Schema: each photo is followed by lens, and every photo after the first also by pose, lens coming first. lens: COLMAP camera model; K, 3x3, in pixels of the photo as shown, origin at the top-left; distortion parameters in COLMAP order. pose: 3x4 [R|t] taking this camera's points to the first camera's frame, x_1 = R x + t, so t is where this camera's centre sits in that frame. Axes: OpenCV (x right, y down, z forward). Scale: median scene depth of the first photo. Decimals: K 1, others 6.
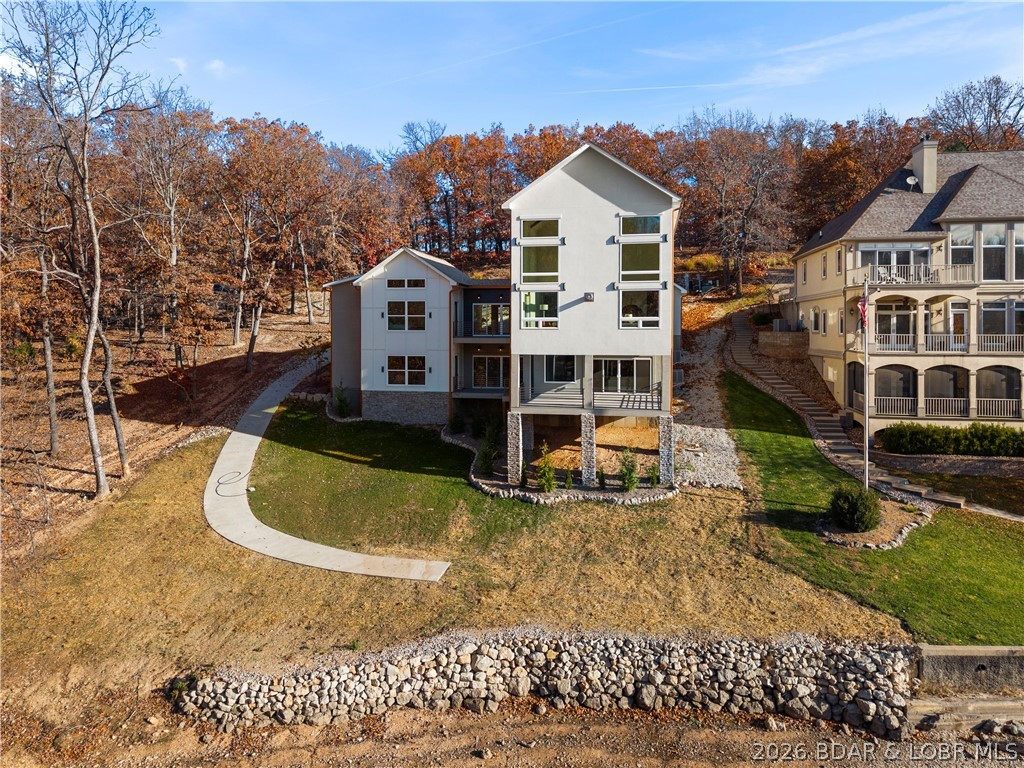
lens RADIAL K [[698.1, 0, 512.3], [0, 698.1, 333.7], [0, 0, 1]] dist [0.007616, -0.000928]
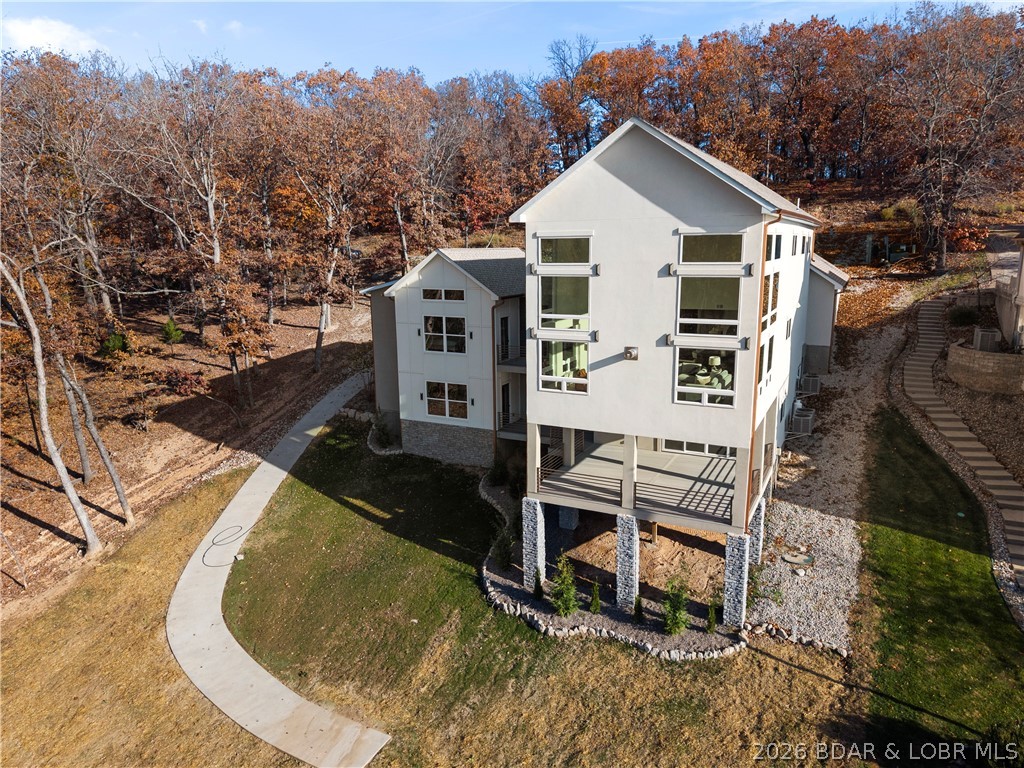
lens RADIAL K [[692.8, 0, 512.0], [0, 692.8, 384.0], [0, 0, 1]] dist [-0.001281, -0.002208]
pose [[0.961072, 0.042836, -0.272958, 0.175290], [0.009530, 0.982182, 0.187691, -0.144564], [0.276135, -0.182986, 0.943539, 0.307346]]
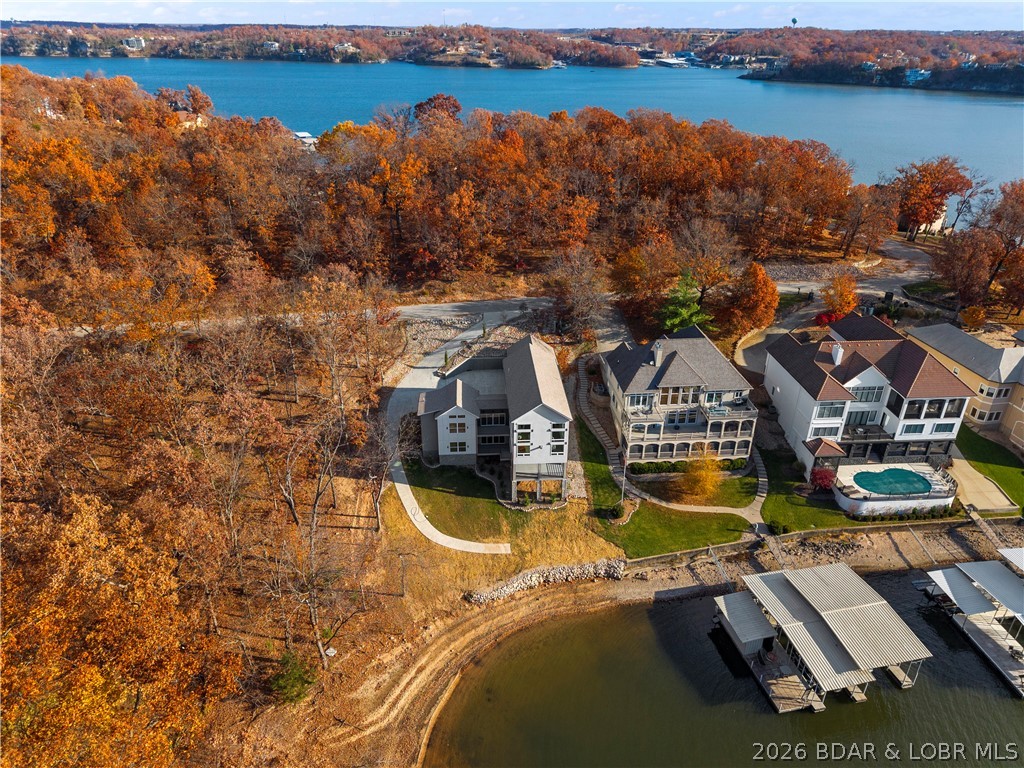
lens RADIAL K [[637.7, 0, 512.0], [0, 637.7, 384.0], [0, 0, 1]] dist [0.001354, -0.000327]
pose [[0.967394, -0.106541, 0.229779, -0.561243], [-0.006704, 0.896134, 0.443734, -1.398735], [-0.253189, -0.430806, 0.866200, -1.105559]]
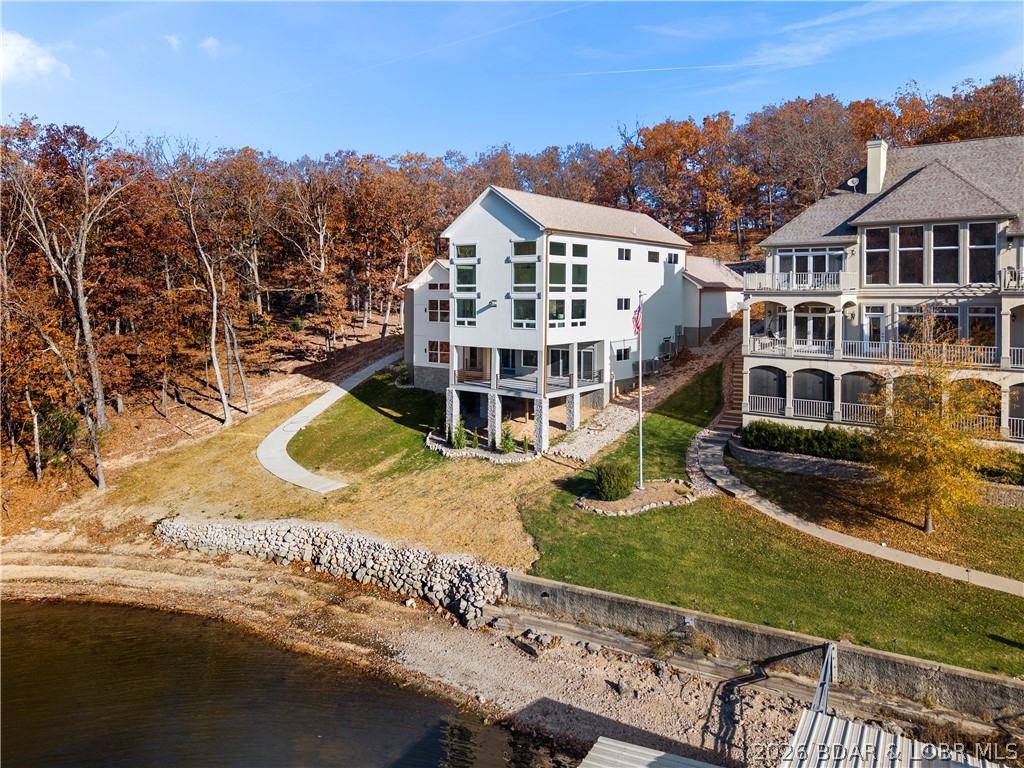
lens RADIAL K [[705.9, 0, 512.1], [0, 705.9, 295.2], [0, 0, 1]] dist [0.011794, 0.001249]
pose [[0.886007, 0.000440, -0.463672, 0.716241], [-0.004691, 0.999957, -0.008014, -0.054975], [0.463648, 0.009276, 0.885971, -0.146682]]
